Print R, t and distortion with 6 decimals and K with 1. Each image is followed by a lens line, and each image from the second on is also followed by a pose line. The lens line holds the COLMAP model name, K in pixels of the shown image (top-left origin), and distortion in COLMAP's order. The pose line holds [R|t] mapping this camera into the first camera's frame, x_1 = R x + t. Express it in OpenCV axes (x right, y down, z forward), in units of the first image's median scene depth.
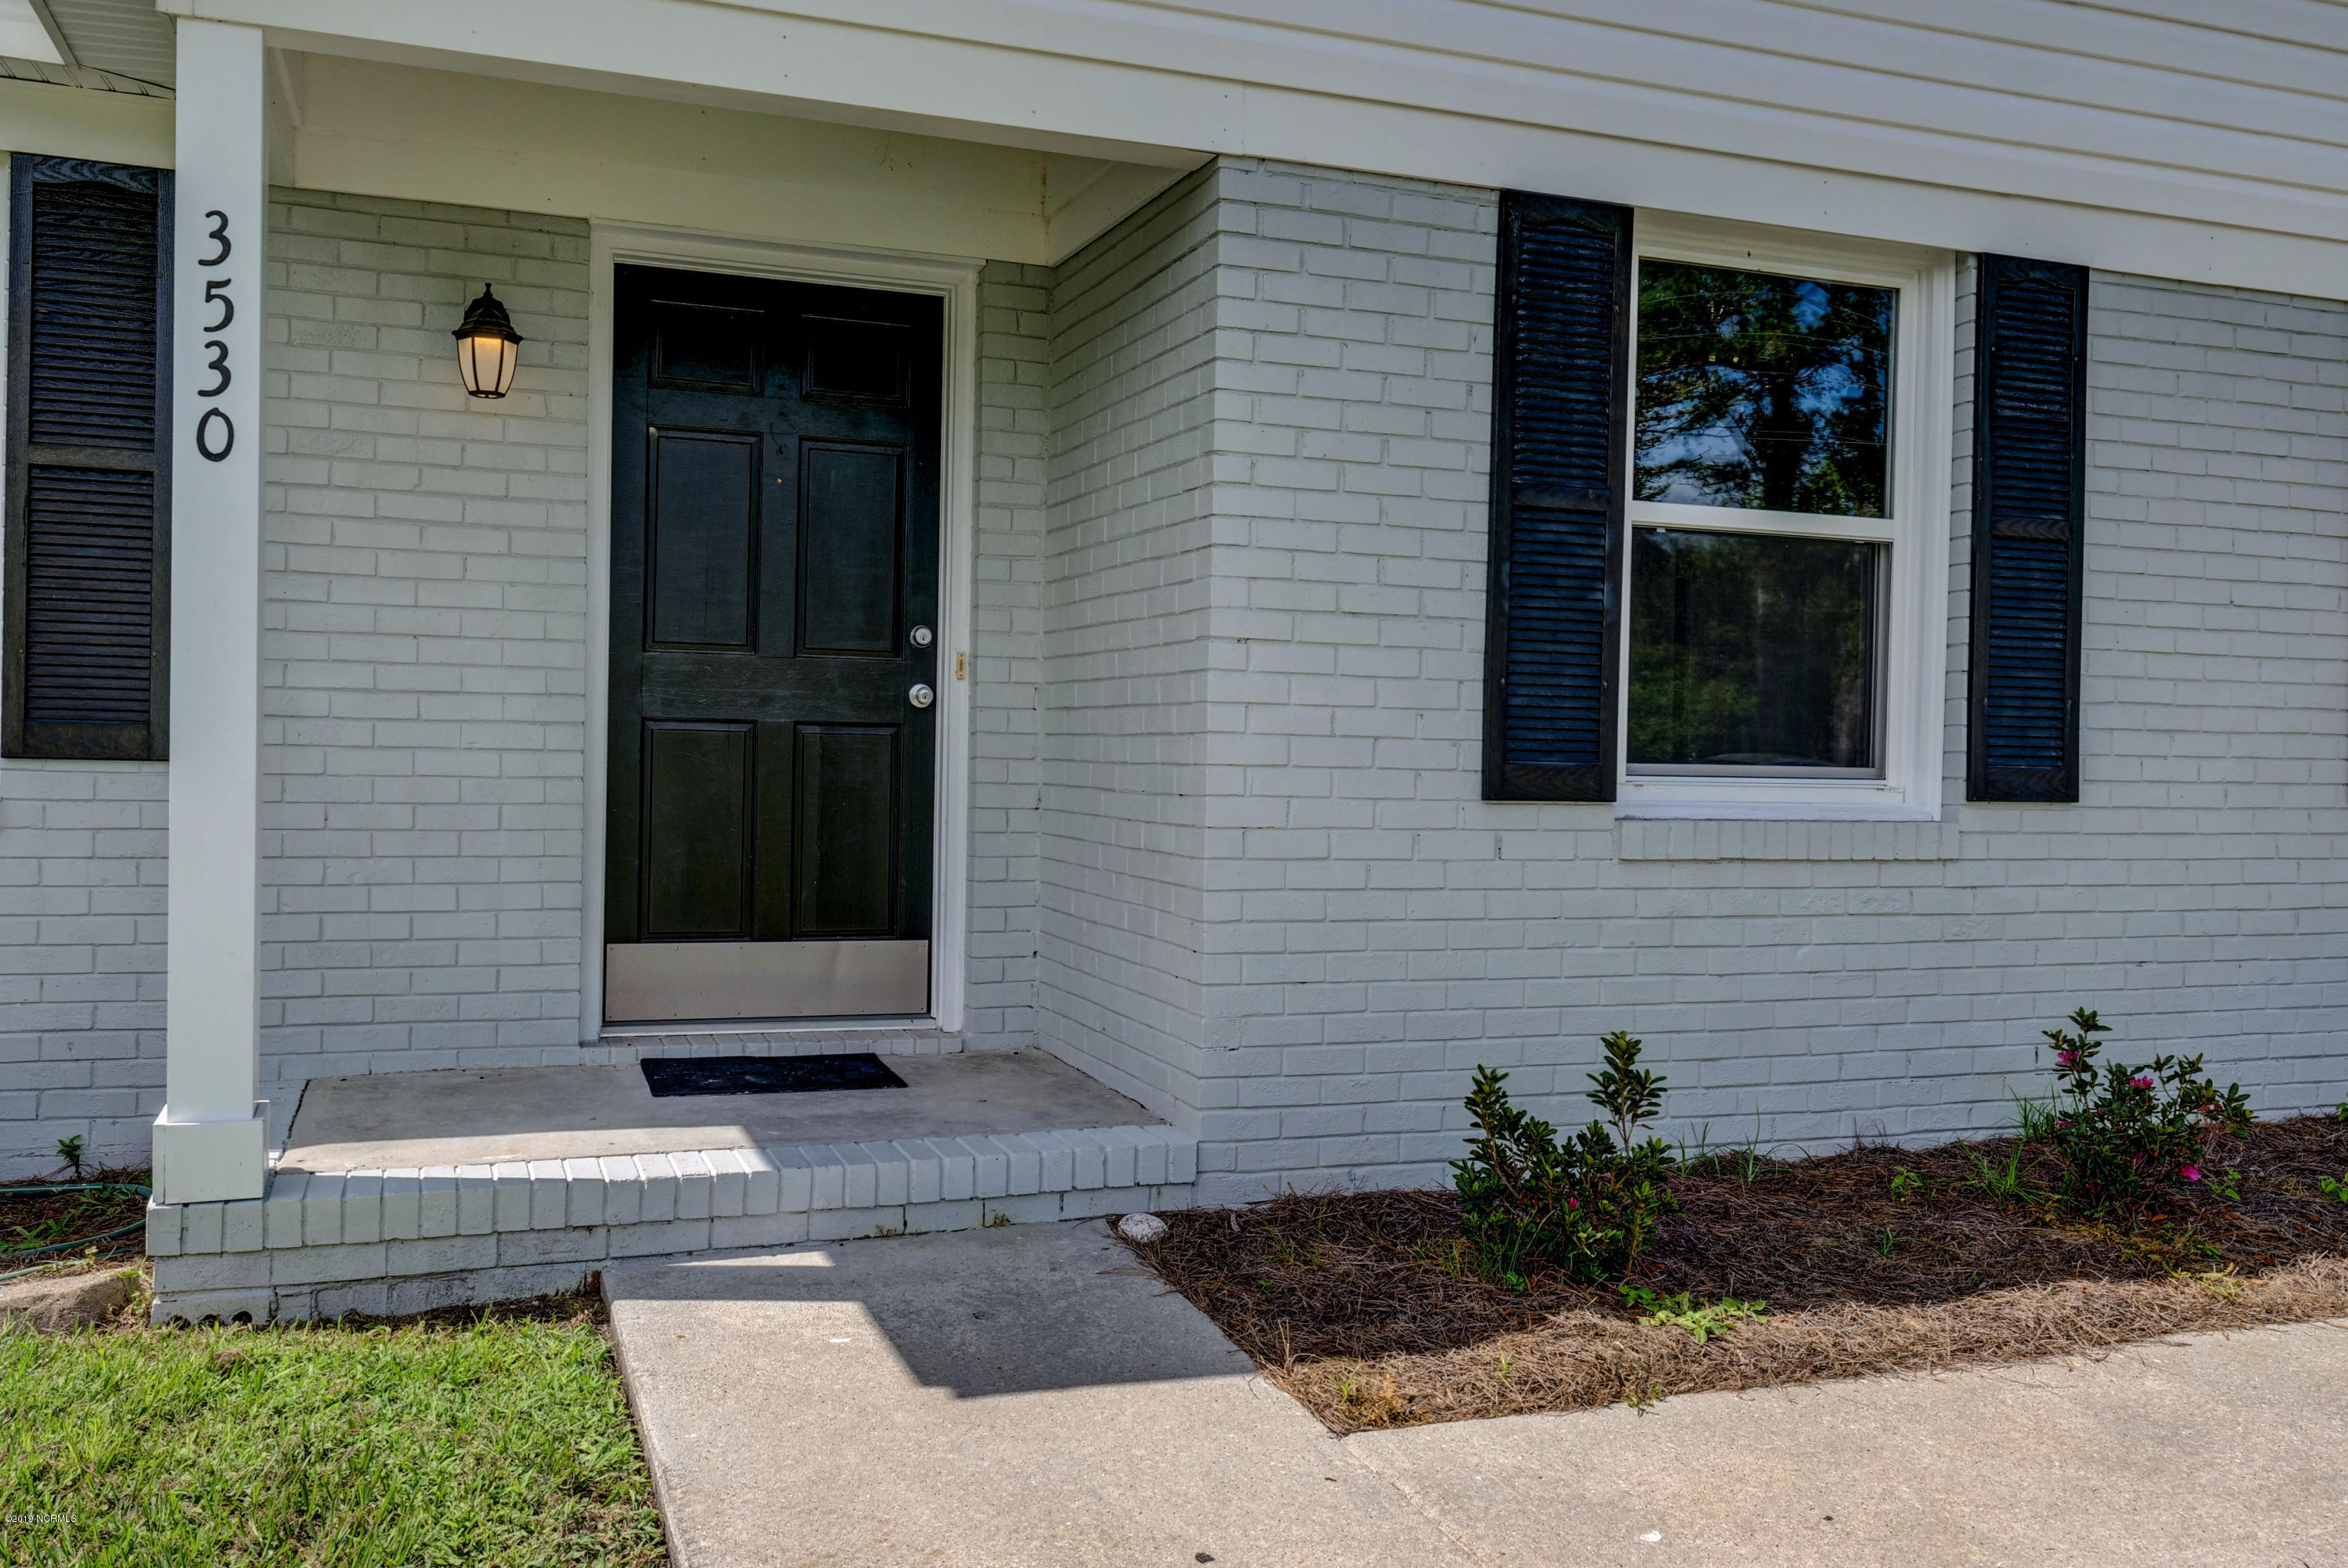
lens RADIAL K [[1965.7, 0, 1174.0], [0, 1965.7, 784.0], [0, 0, 1]] dist [0.059918, -0.000455]
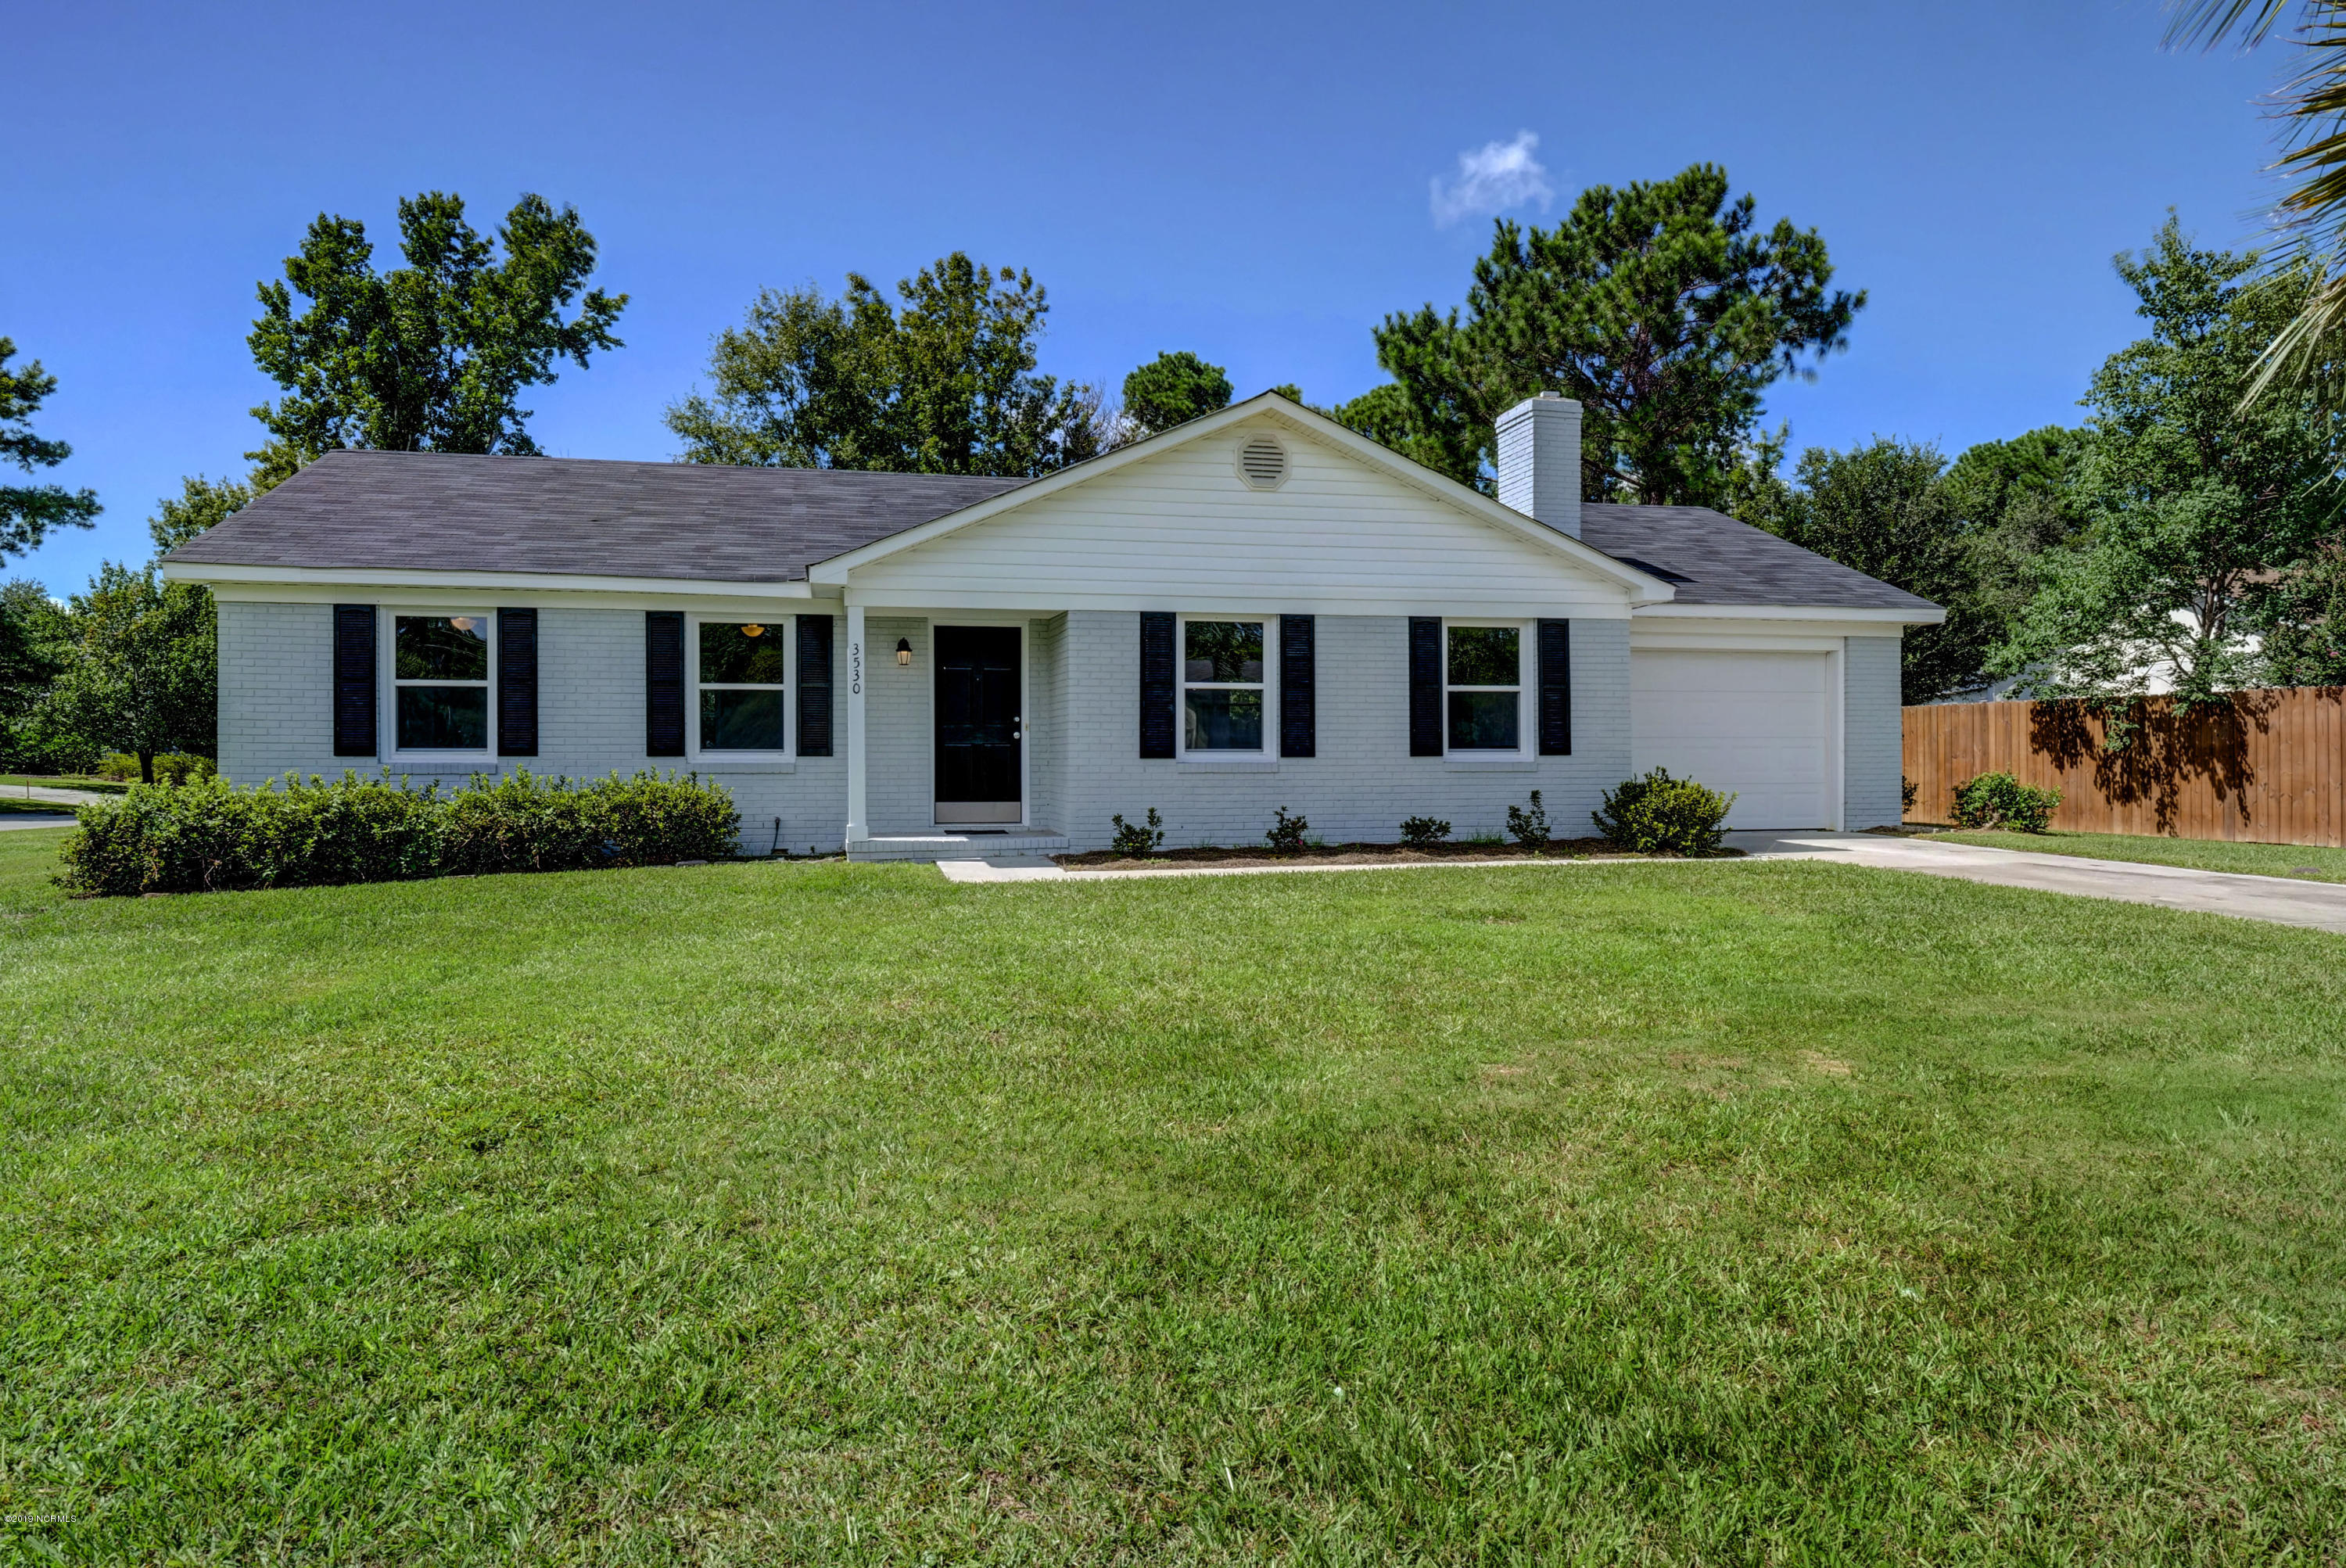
lens RADIAL K [[1475.0, 0, 1176.2], [0, 1475.0, 774.2], [0, 0, 1]] dist [0.000317, -0.000005]
pose [[0.992220, -0.022192, -0.122502, 0.567230], [0.021430, 0.999742, -0.007531, 0.061465], [0.122638, 0.004848, 0.992440, -1.912165]]
